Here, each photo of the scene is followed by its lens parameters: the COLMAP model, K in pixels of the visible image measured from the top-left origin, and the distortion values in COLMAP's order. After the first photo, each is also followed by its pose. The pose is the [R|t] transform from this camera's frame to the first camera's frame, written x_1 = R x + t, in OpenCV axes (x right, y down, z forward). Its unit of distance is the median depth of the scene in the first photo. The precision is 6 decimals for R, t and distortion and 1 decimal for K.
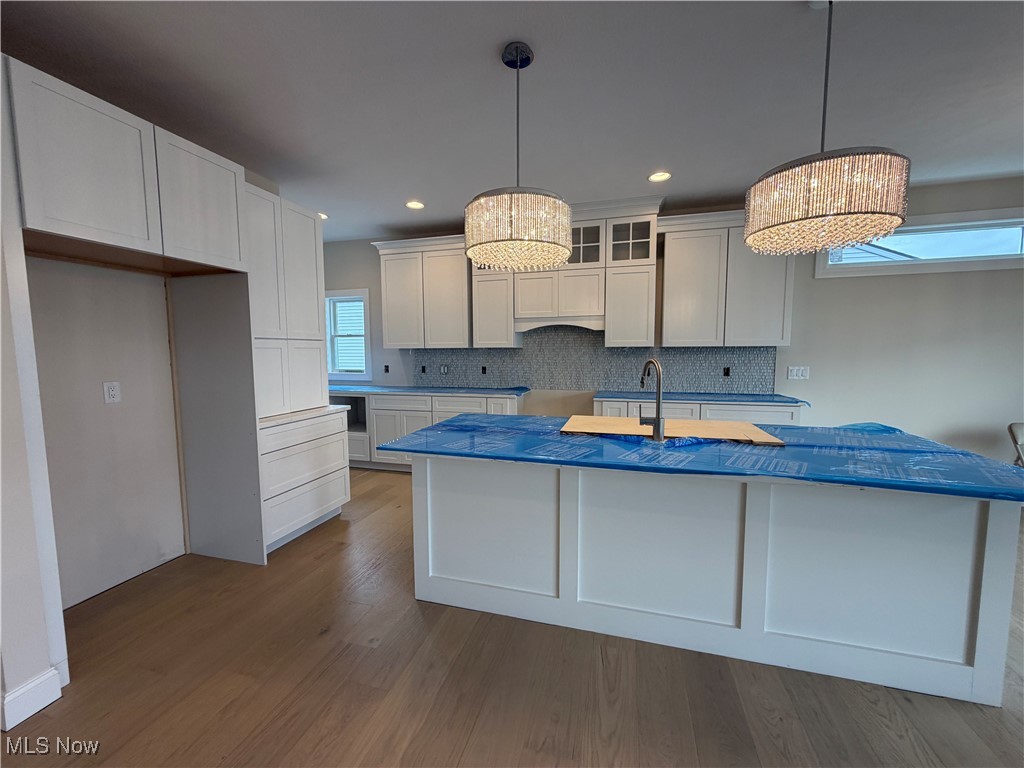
lens RADIAL K [[404.3, 0, 512.0], [0, 404.3, 384.0], [0, 0, 1]] dist [0.000275, -0.000060]
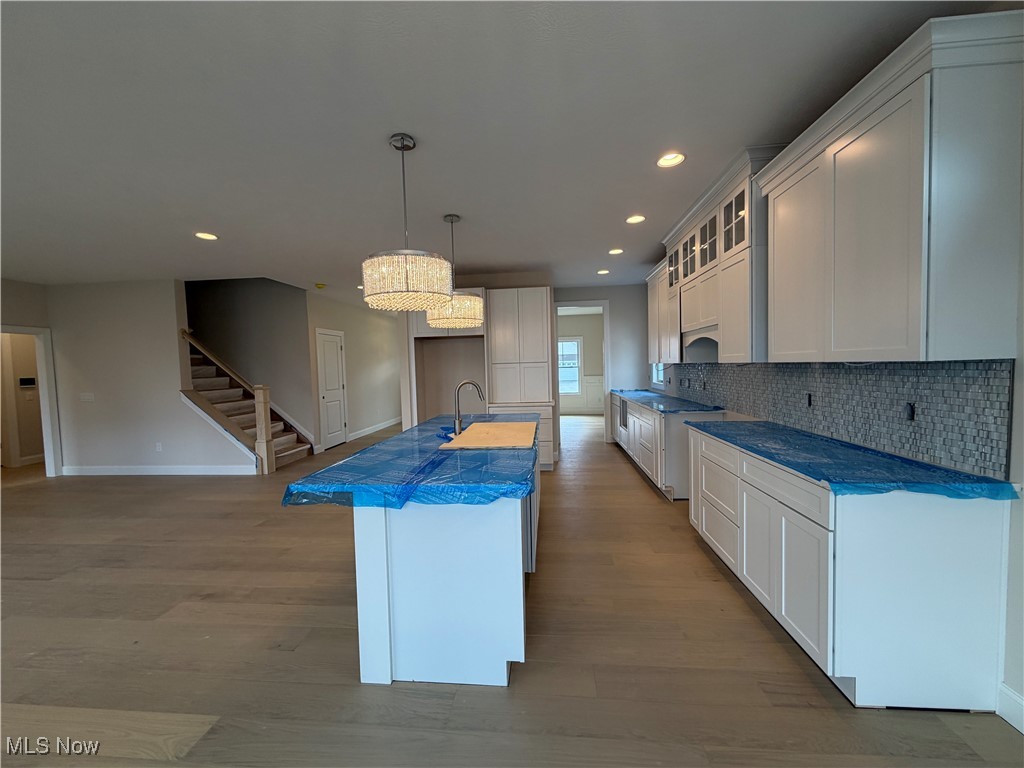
lens RADIAL K [[404.3, 0, 512.0], [0, 404.3, 384.0], [0, 0, 1]] dist [0.000275, -0.000060]
pose [[0.191414, 0.049757, -0.980247, 0.987880], [-0.077577, 0.996357, 0.035426, -0.046907], [0.978439, 0.069263, 0.194577, 0.457726]]
